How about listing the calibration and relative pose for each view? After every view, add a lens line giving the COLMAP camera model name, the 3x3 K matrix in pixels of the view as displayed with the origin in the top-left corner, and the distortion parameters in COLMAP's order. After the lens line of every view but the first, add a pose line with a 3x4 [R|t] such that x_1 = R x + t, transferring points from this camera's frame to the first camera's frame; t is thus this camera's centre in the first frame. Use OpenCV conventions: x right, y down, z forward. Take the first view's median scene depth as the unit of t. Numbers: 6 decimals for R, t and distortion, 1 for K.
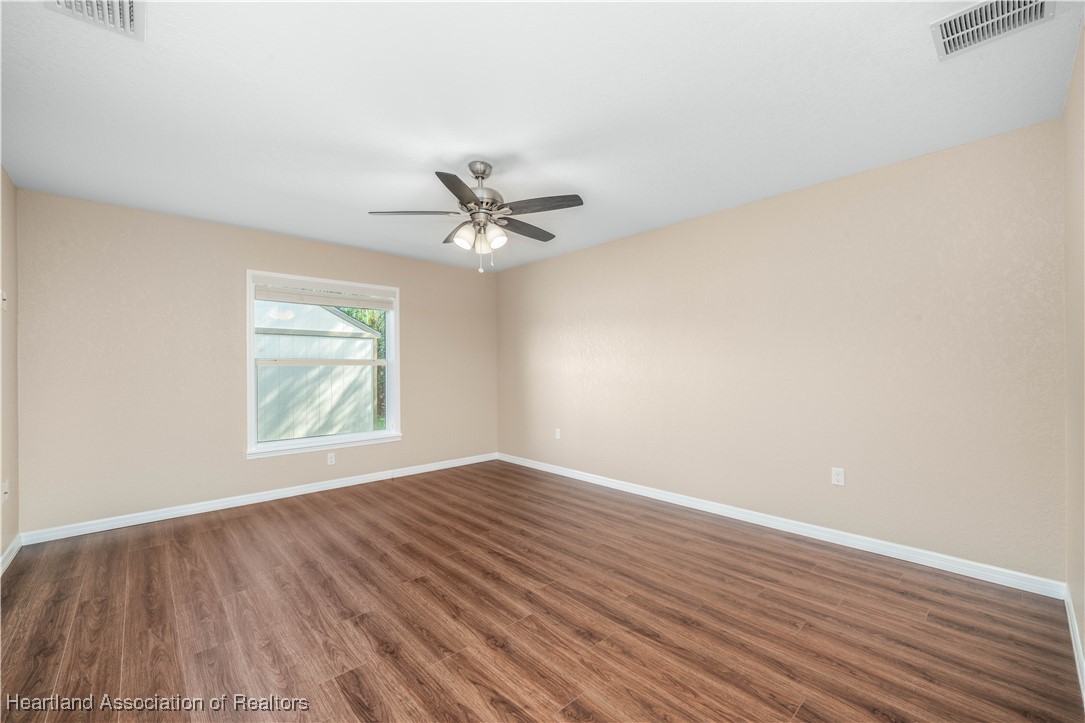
lens RADIAL K [[416.7, 0, 536.7], [0, 416.7, 371.1], [0, 0, 1]] dist [-0.000829, 0.000111]
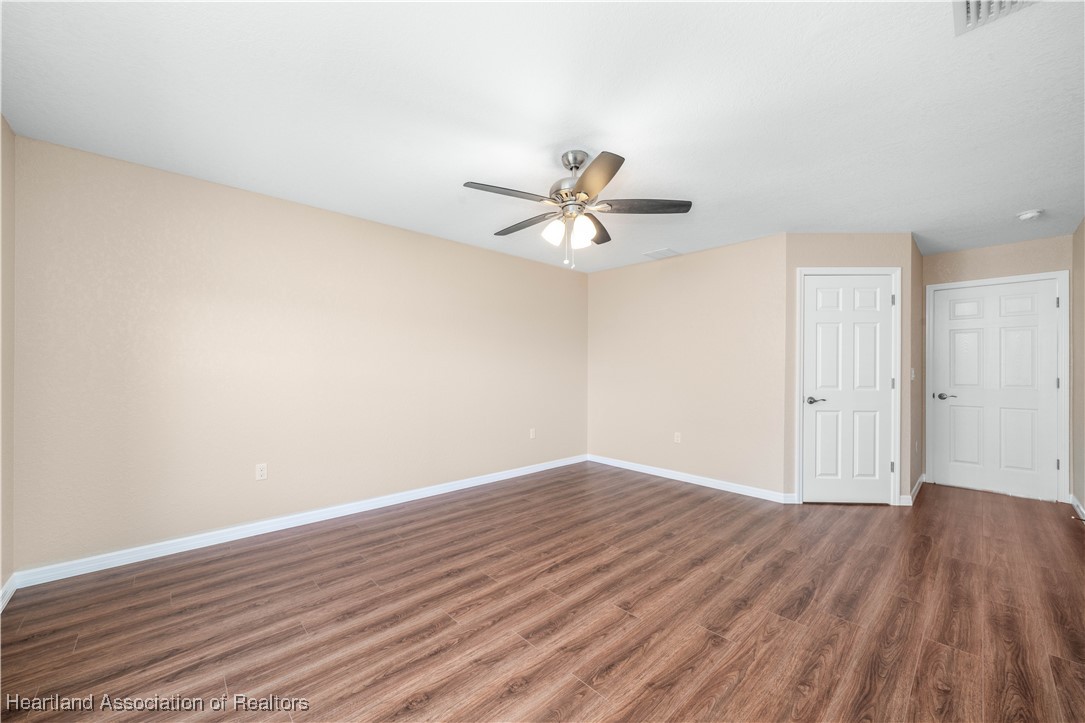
lens RADIAL K [[399.6, 0, 535.4], [0, 399.6, 369.8], [0, 0, 1]] dist [-0.002202, -0.000179]
pose [[0.033155, 0.004252, 0.999441, -1.098080], [0.003748, 0.999983, -0.004379, 0.000195], [-0.999443, 0.003892, 0.033138, 1.120231]]
